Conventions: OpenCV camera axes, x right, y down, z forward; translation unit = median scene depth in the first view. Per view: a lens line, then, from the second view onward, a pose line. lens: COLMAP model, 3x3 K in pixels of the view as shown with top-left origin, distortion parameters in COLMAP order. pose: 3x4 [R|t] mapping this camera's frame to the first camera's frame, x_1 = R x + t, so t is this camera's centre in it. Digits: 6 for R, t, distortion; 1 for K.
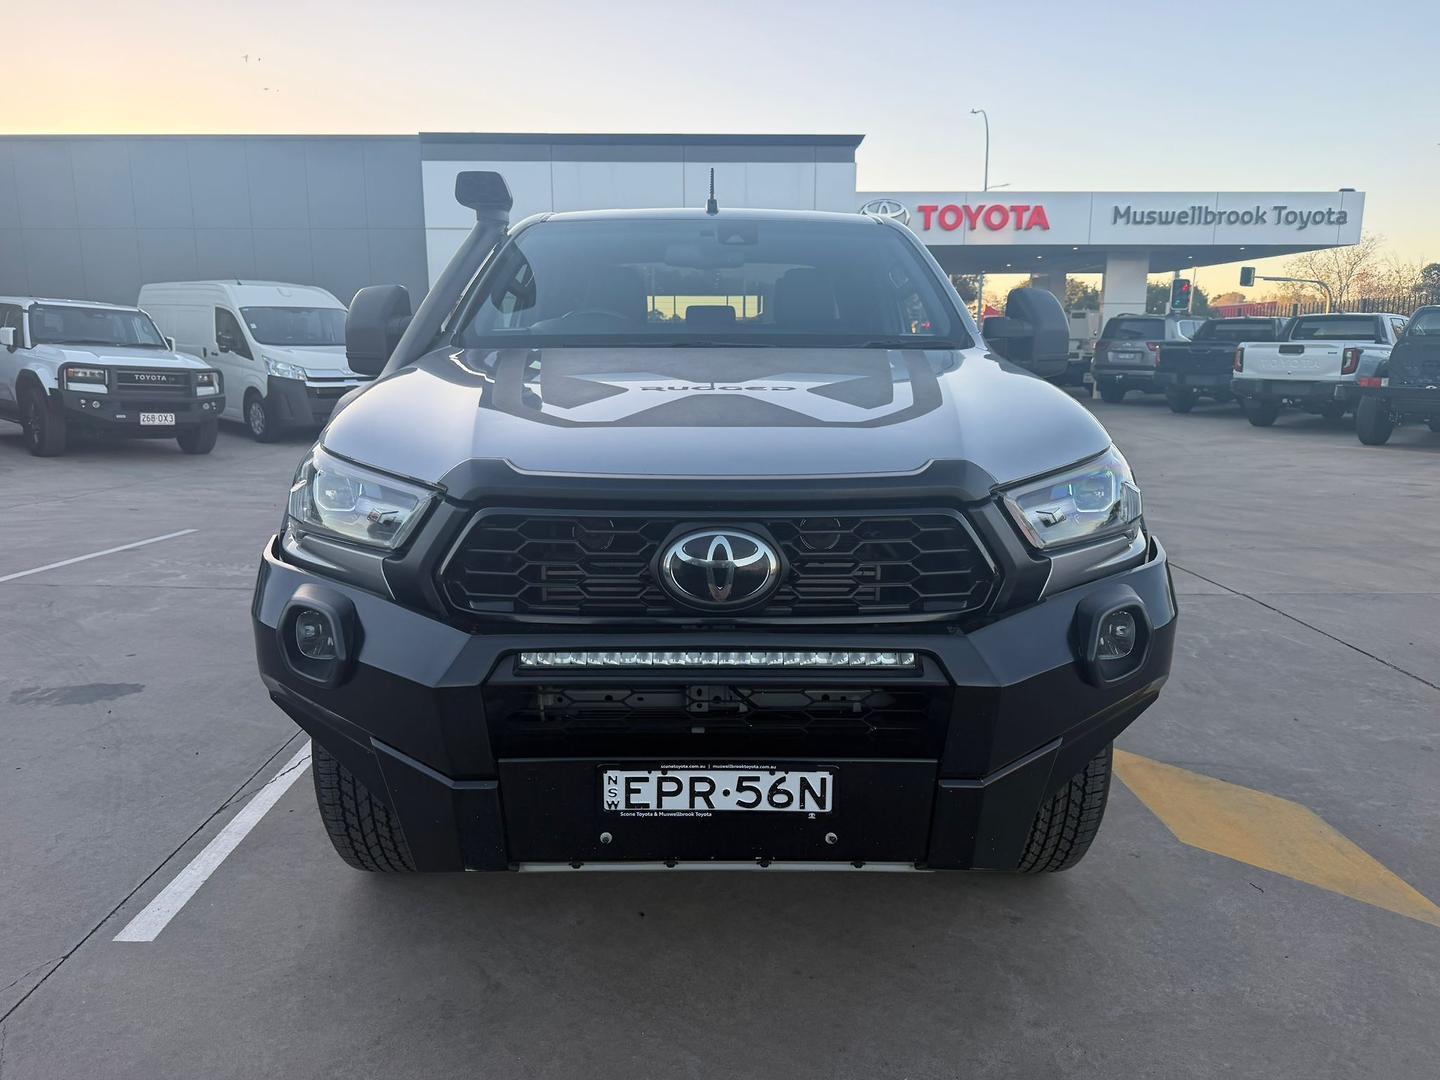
lens RADIAL K [[1005.8, 0, 720.0], [0, 1005.8, 540.0], [0, 0, 1]] dist [0.007883, 0.002697]
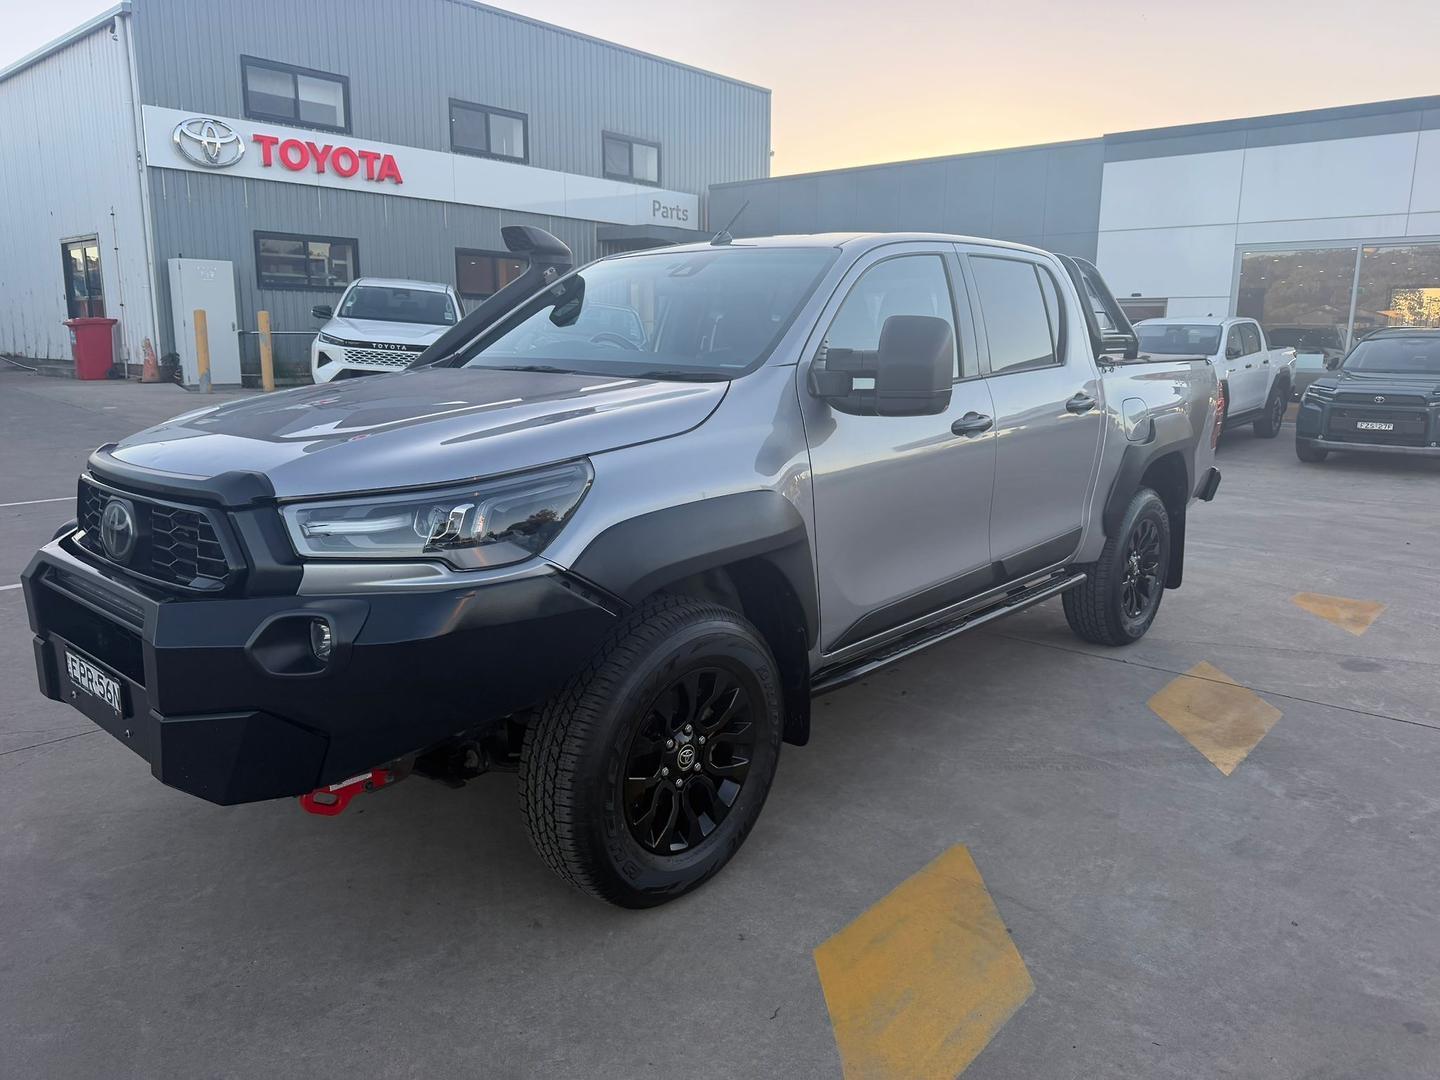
lens RADIAL K [[998.1, 0, 720.0], [0, 998.1, 540.0], [0, 0, 1]] dist [0.001015, -0.003376]
pose [[0.745428, 0.136539, -0.652453, 0.710361], [-0.135806, 0.989376, 0.051888, -0.068177], [0.652606, 0.049928, 0.756051, 0.213155]]
